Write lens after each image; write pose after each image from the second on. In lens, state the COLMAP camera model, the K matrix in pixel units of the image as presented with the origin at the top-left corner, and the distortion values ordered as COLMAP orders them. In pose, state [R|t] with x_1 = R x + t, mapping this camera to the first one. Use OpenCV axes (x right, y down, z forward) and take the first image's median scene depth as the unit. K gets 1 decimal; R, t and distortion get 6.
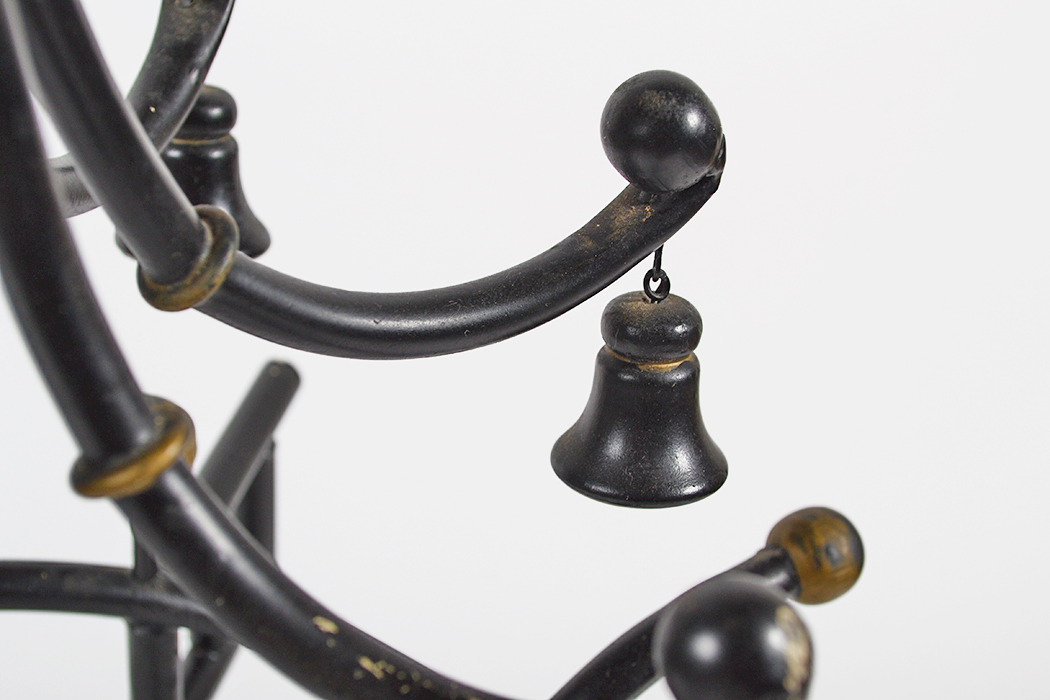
lens RADIAL K [[2235.8, 0, 523.1], [0, 2235.8, 352.0], [0, 0, 1]] dist [-0.118631, 0.000000]
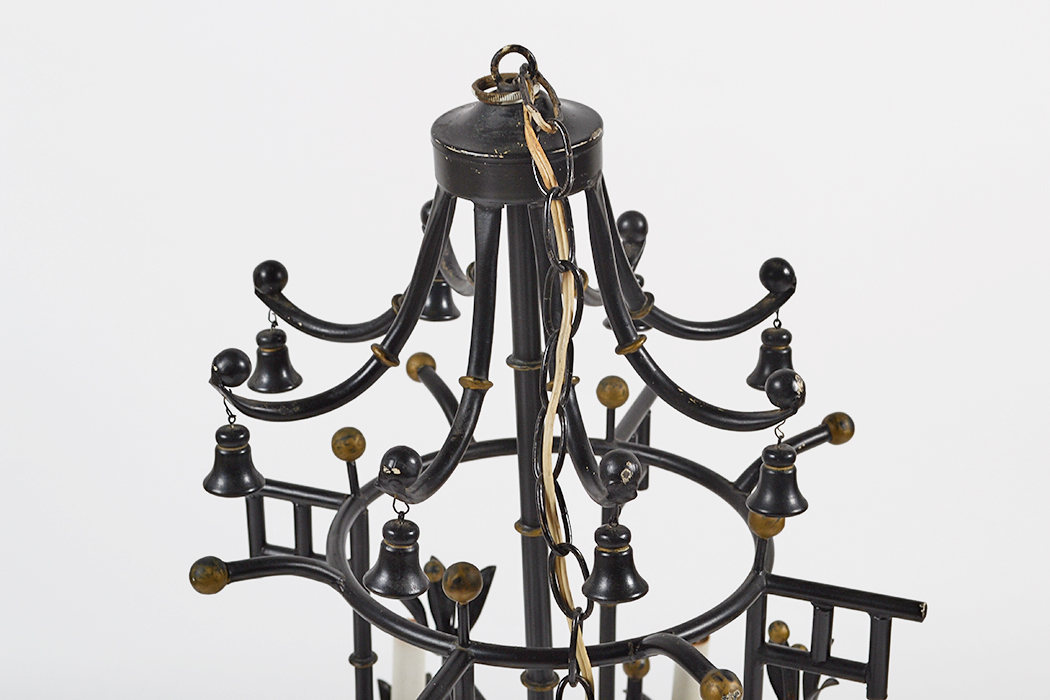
lens RADIAL K [[1943.2, 0, 522.2], [0, 1943.2, 349.4], [0, 0, 1]] dist [-0.039059, 0.000000]
pose [[0.990604, -0.000061, -0.136765, 0.079162], [-0.022352, 0.986482, -0.162338, 0.483716], [0.134926, 0.163869, 0.977211, -1.850727]]
